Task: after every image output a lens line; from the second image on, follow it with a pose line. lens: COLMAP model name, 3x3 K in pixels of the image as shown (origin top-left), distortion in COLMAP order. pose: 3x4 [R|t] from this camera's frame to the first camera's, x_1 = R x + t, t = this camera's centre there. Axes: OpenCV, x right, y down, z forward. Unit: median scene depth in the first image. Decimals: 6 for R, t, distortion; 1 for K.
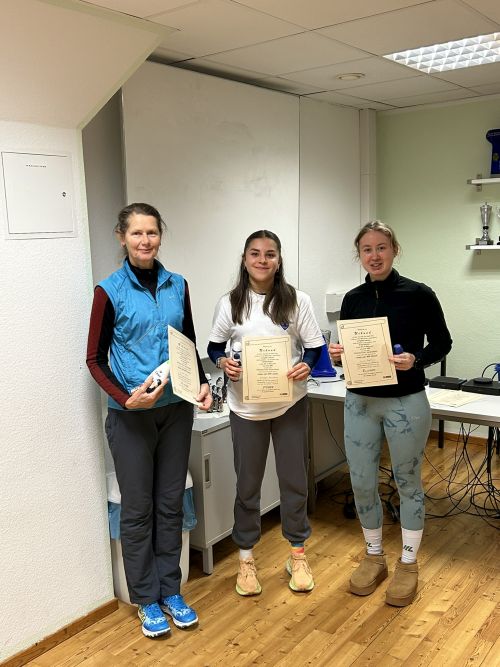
lens RADIAL K [[702.8, 0, 242.1], [0, 702.8, 329.7], [0, 0, 1]] dist [0.024230, 0.000000]
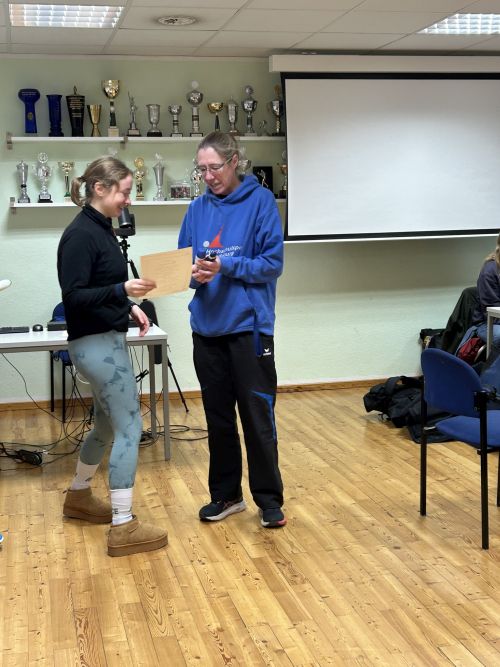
lens RADIAL K [[950.3, 0, 247.0], [0, 950.3, 332.6], [0, 0, 1]] dist [0.074873, 0.000000]
pose [[0.637489, -0.071940, 0.767094, -0.688696], [0.107753, 0.994171, 0.003688, 0.123901], [-0.762887, 0.080306, 0.641525, -0.128374]]
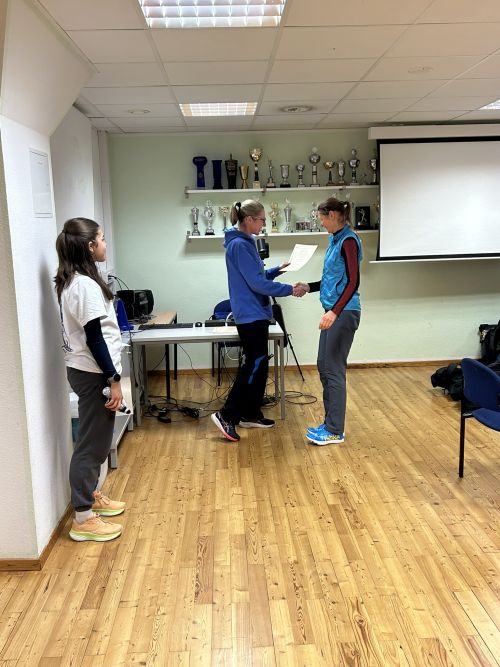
lens RADIAL K [[652.8, 0, 256.1], [0, 652.8, 329.5], [0, 0, 1]] dist [0.048994, 0.000000]
pose [[0.763854, -0.087280, 0.639461, -0.606172], [0.089565, 0.995562, 0.028896, 0.063697], [-0.639145, 0.035201, 0.768281, -0.158171]]
